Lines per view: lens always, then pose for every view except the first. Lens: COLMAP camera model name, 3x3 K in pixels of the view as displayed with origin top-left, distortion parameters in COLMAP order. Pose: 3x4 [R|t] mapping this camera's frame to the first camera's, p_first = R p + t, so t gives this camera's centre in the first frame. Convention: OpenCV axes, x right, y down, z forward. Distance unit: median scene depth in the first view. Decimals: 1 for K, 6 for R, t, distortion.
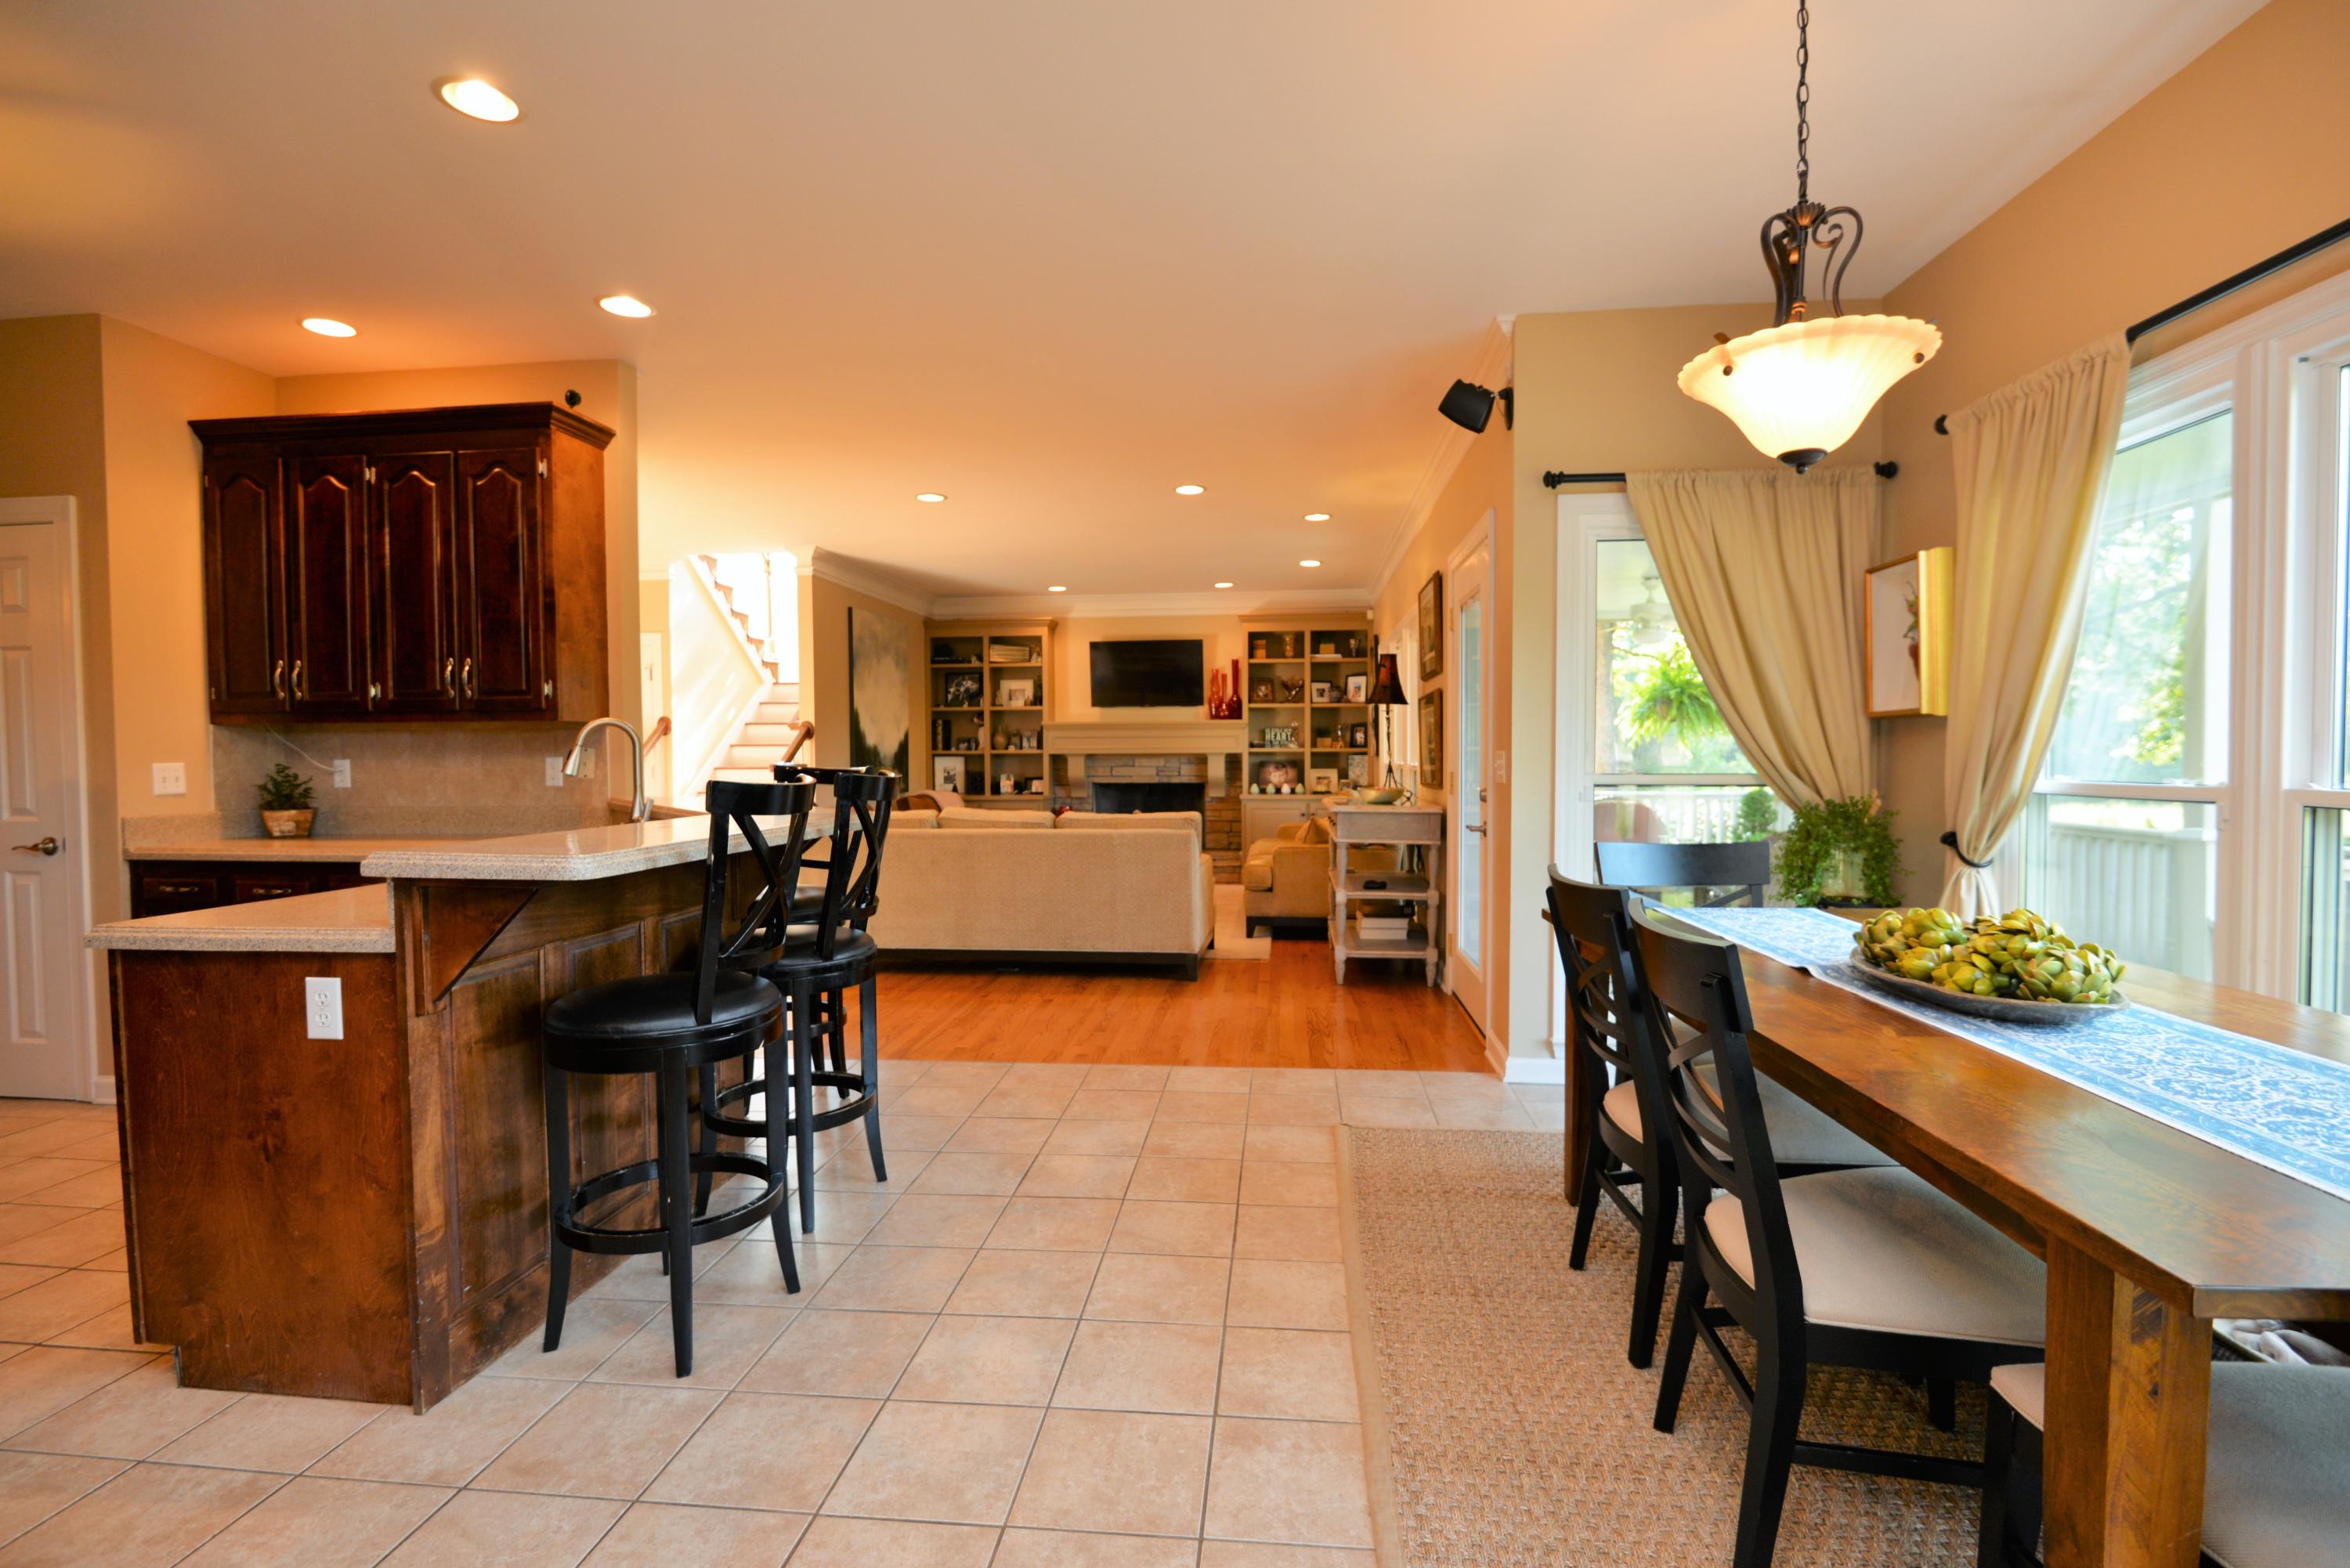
lens RADIAL K [[1073.0, 0, 1174.9], [0, 1073.0, 788.6], [0, 0, 1]] dist [-0.008821, -0.005210]
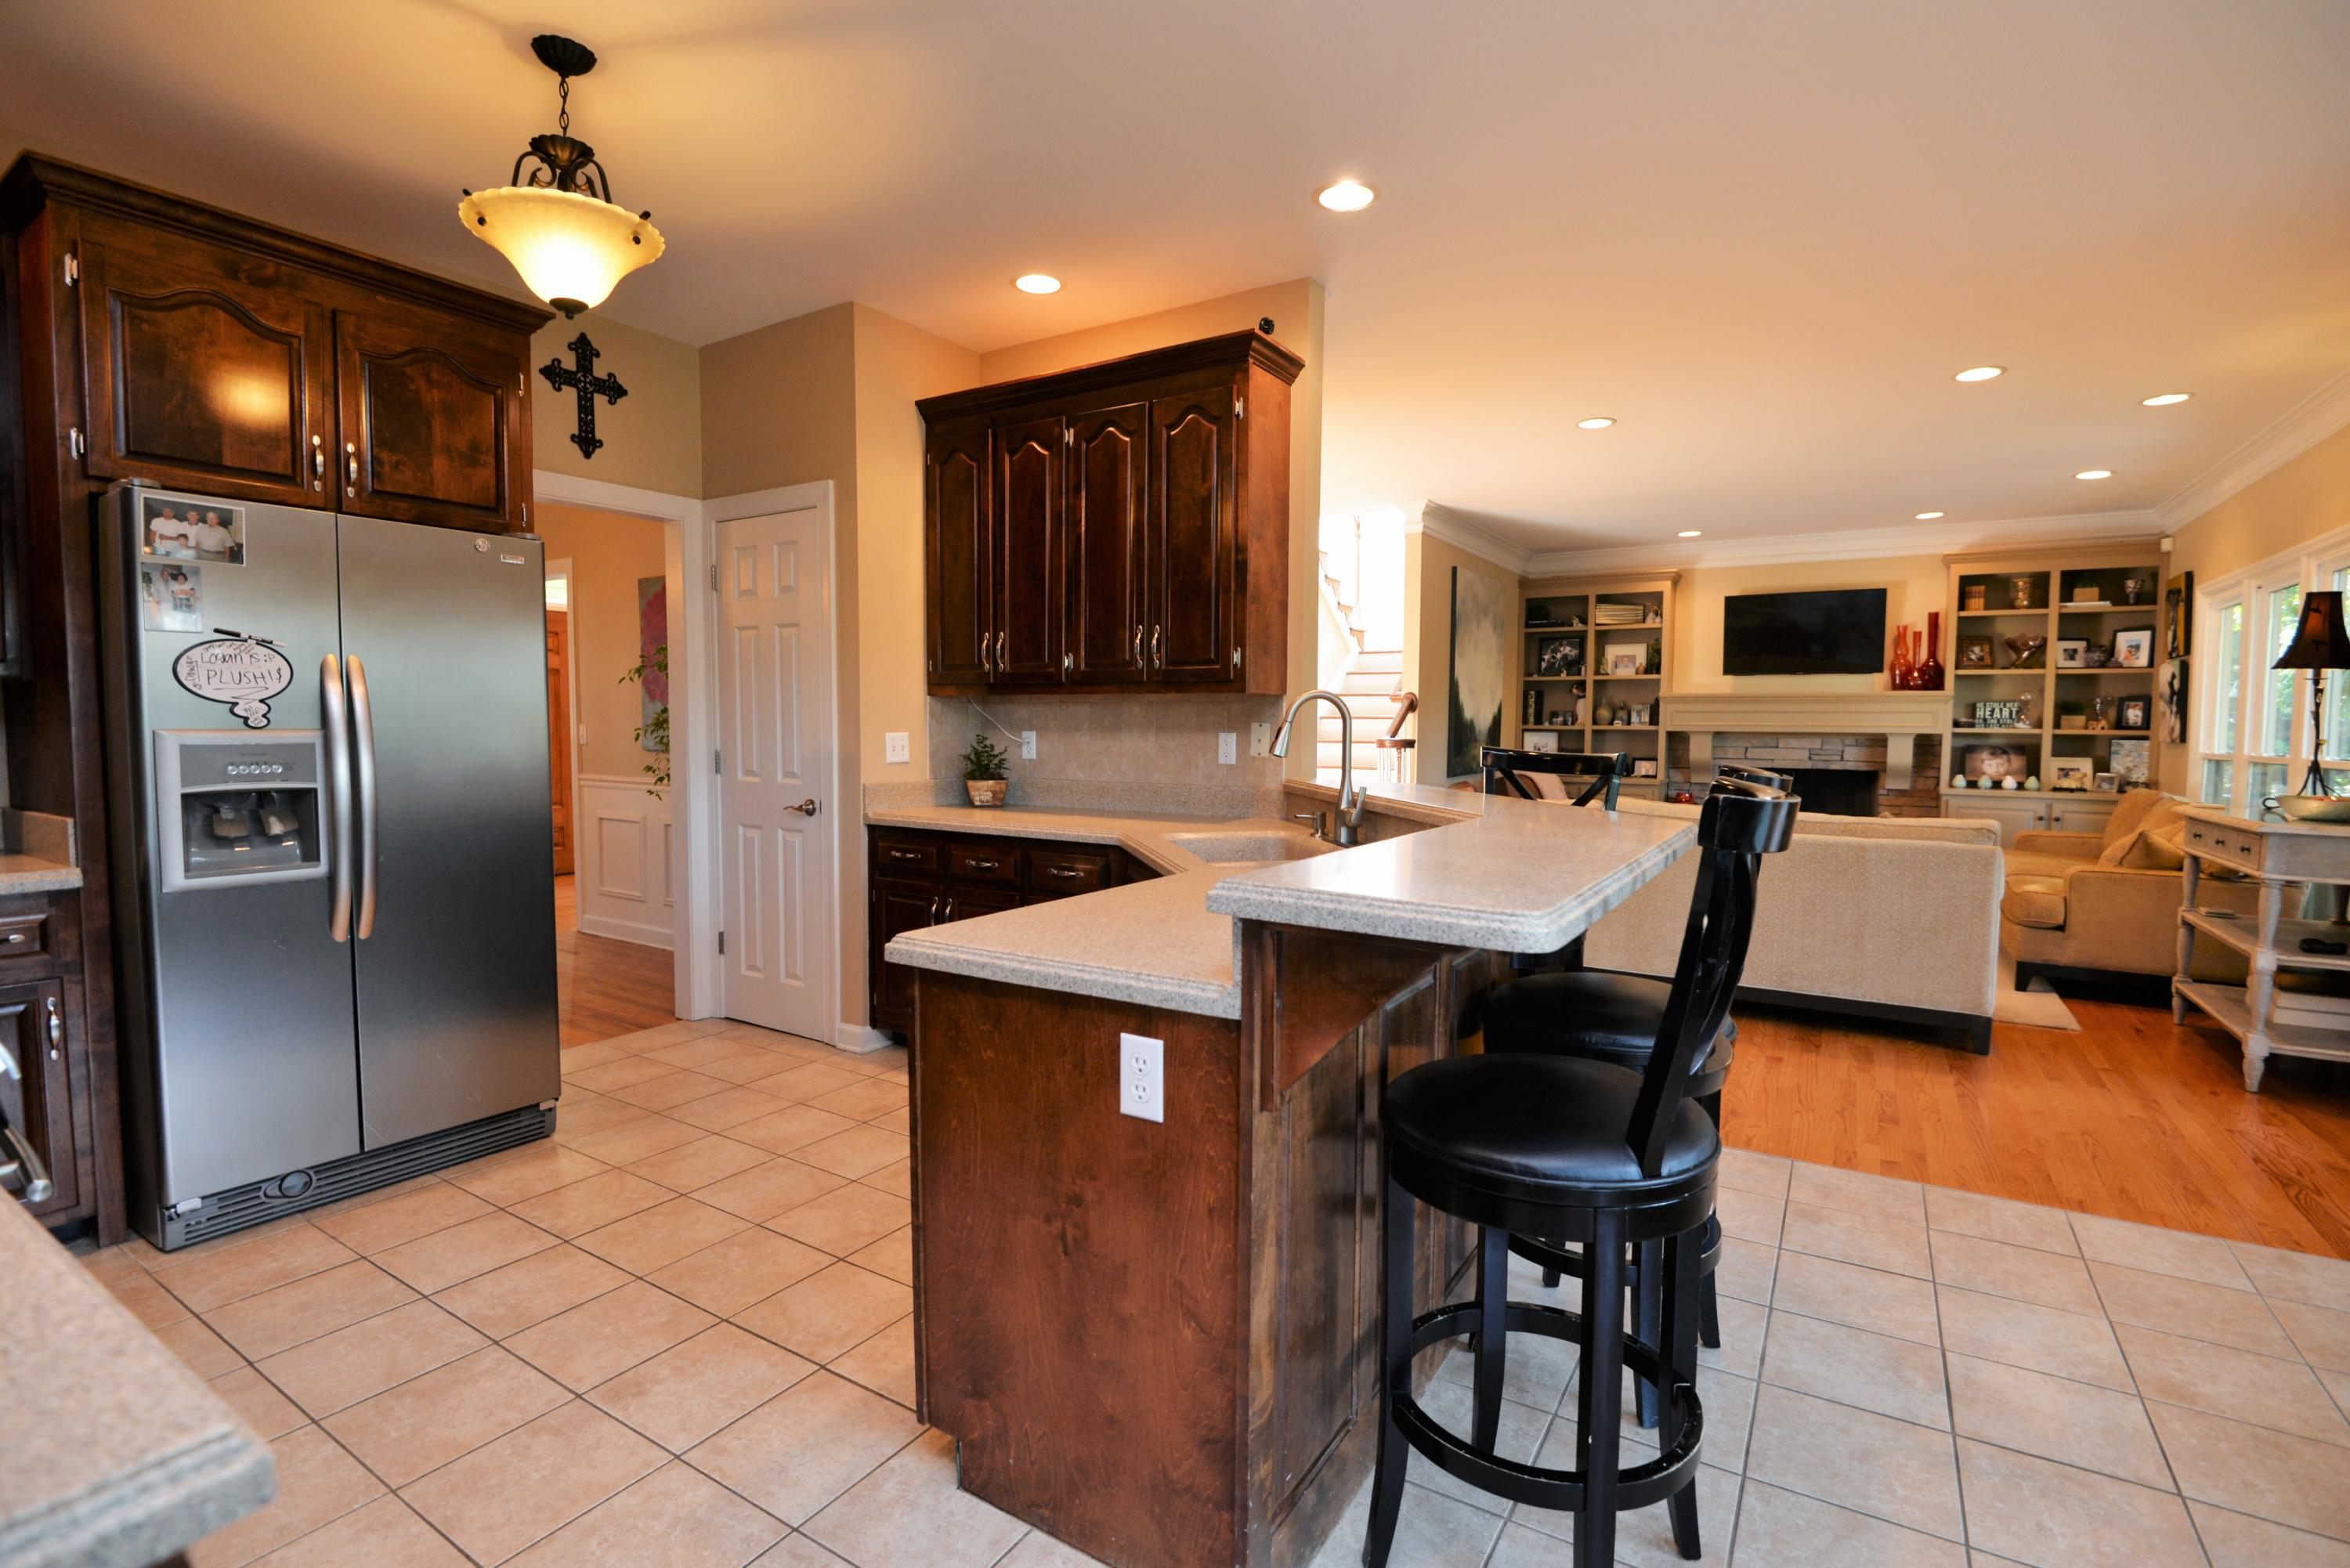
lens RADIAL K [[1073.0, 0, 1171.3], [0, 1073.0, 788.7], [0, 0, 1]] dist [-0.008821, -0.005210]
pose [[0.893548, 0.040226, -0.447162, -0.228343], [-0.027917, 0.999029, 0.034086, -0.012155], [0.448099, -0.017974, 0.893803, 0.170358]]
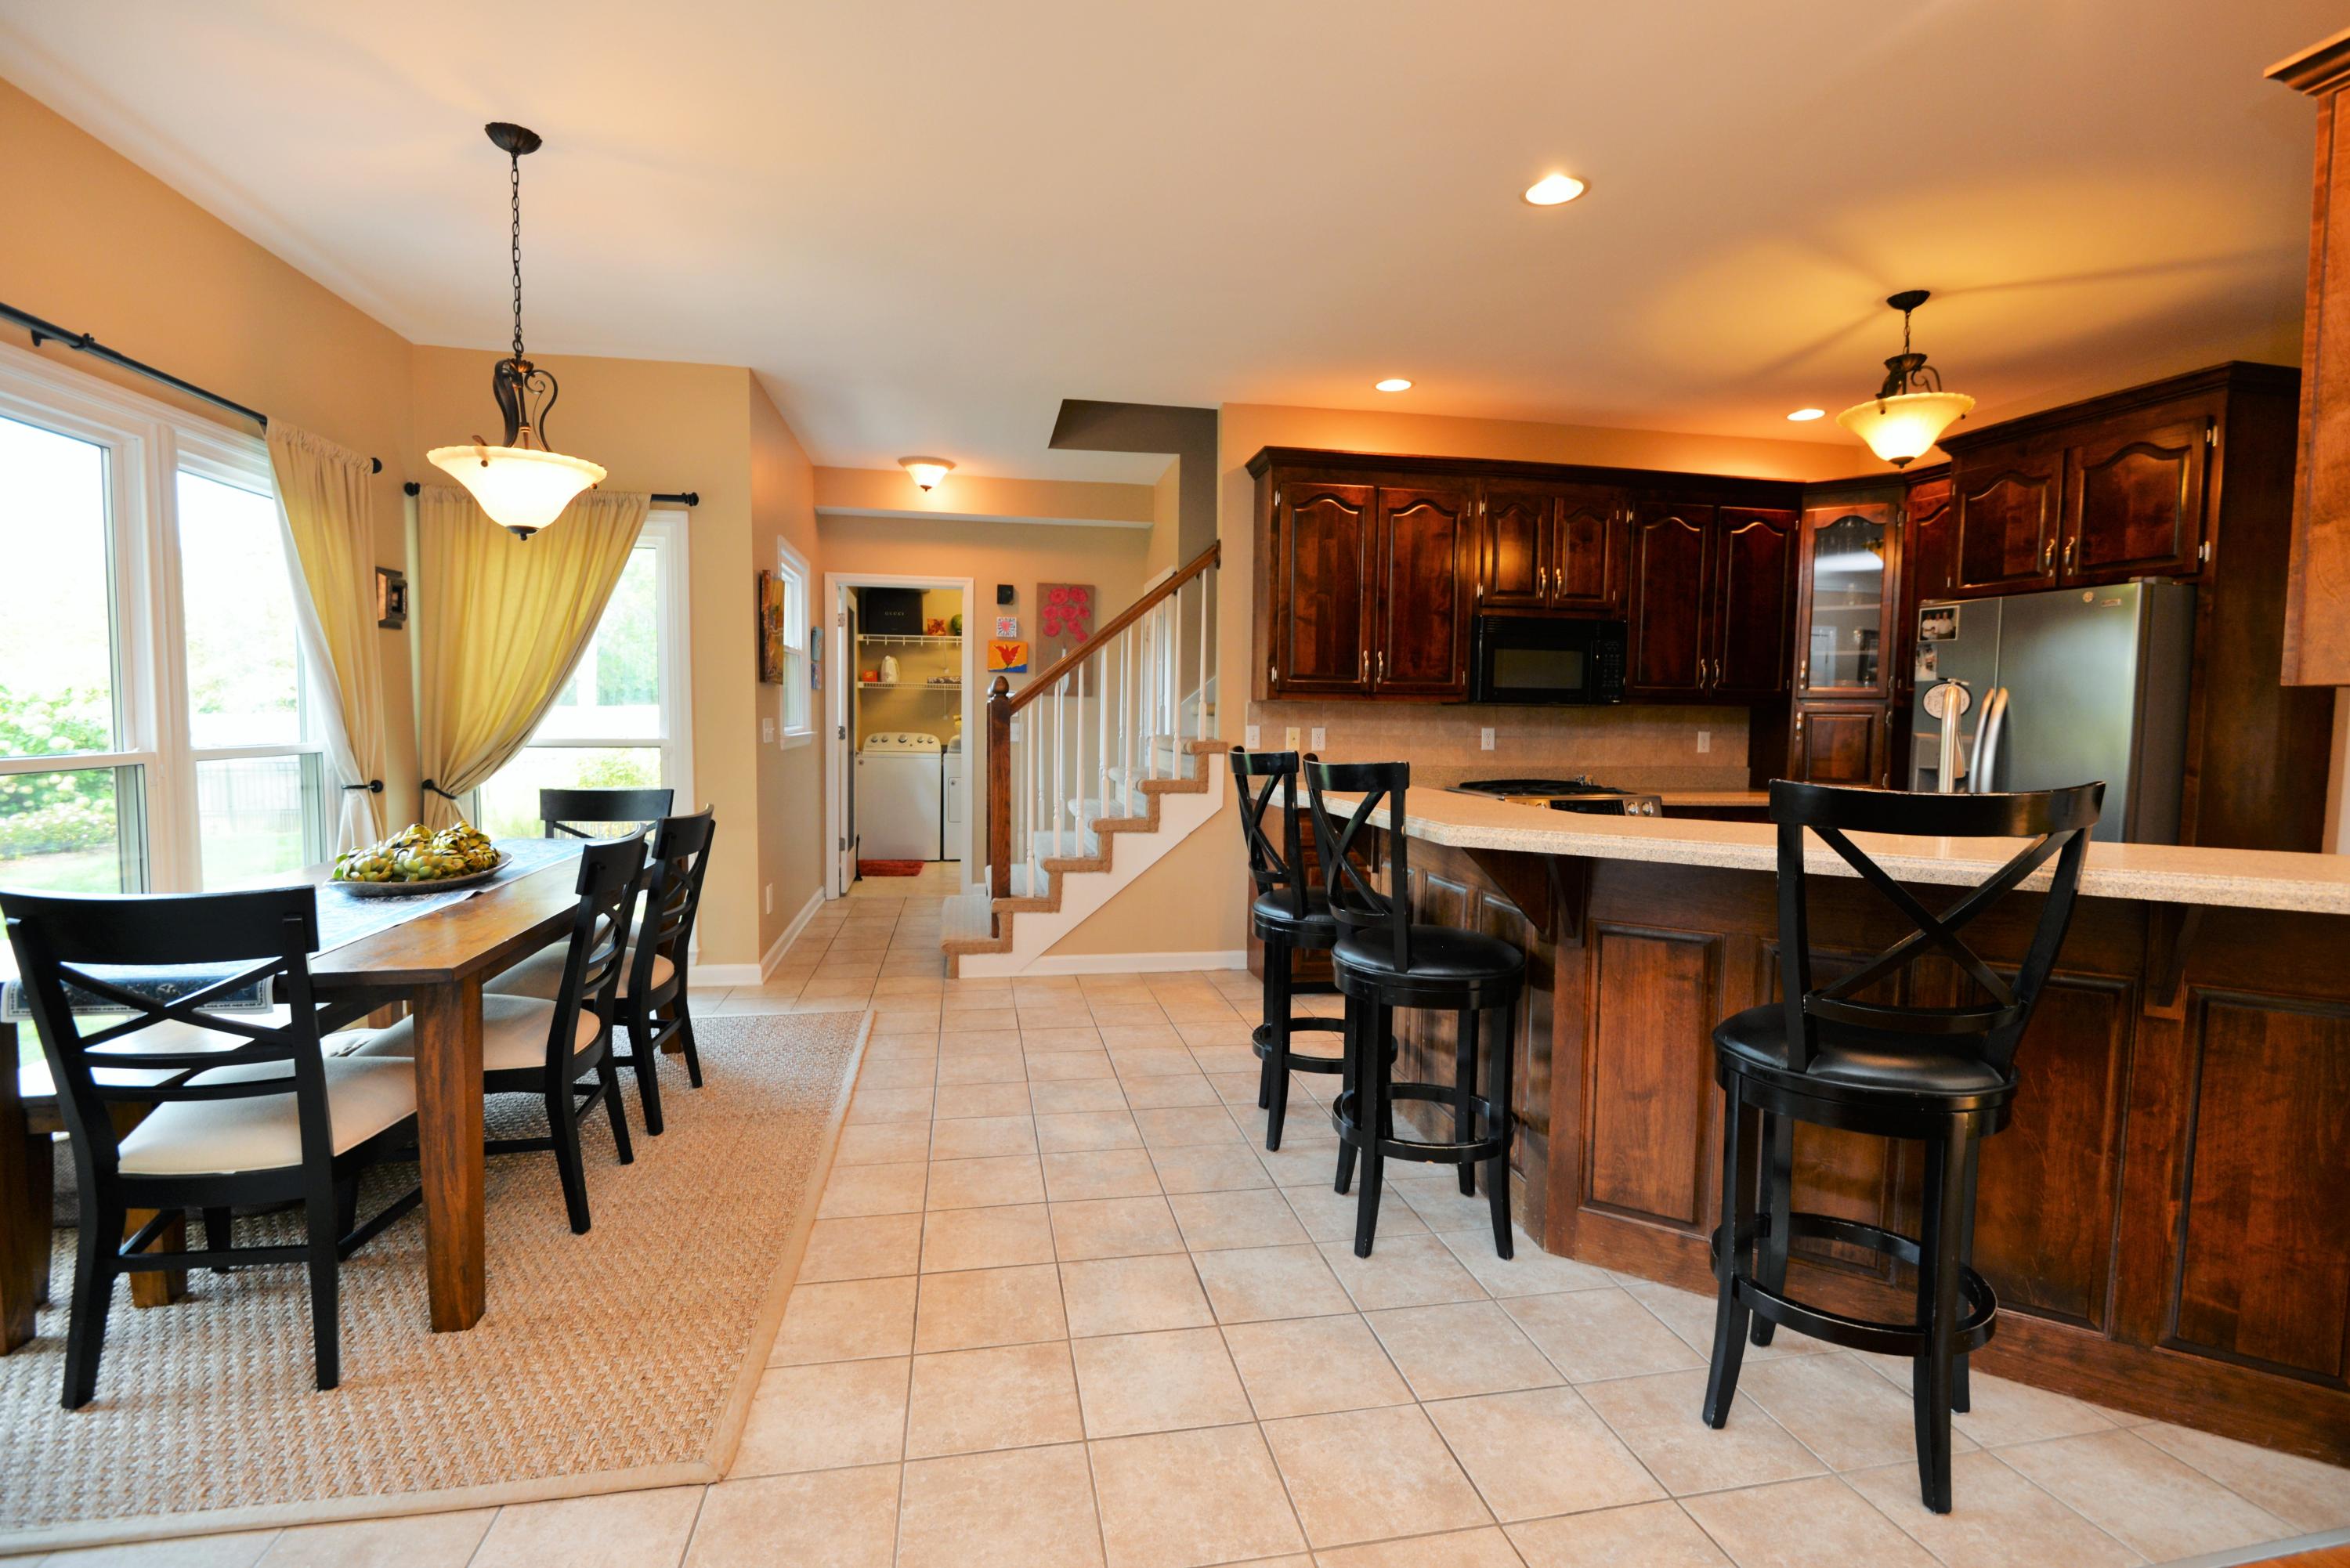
lens RADIAL K [[1073.0, 0, 1173.2], [0, 1073.0, 791.4], [0, 0, 1]] dist [-0.008821, -0.005210]
pose [[-0.957413, 0.015827, -0.288289, 0.076561], [-0.016241, 0.993963, 0.108508, -0.059772], [0.288266, 0.108569, -0.951376, 1.335568]]
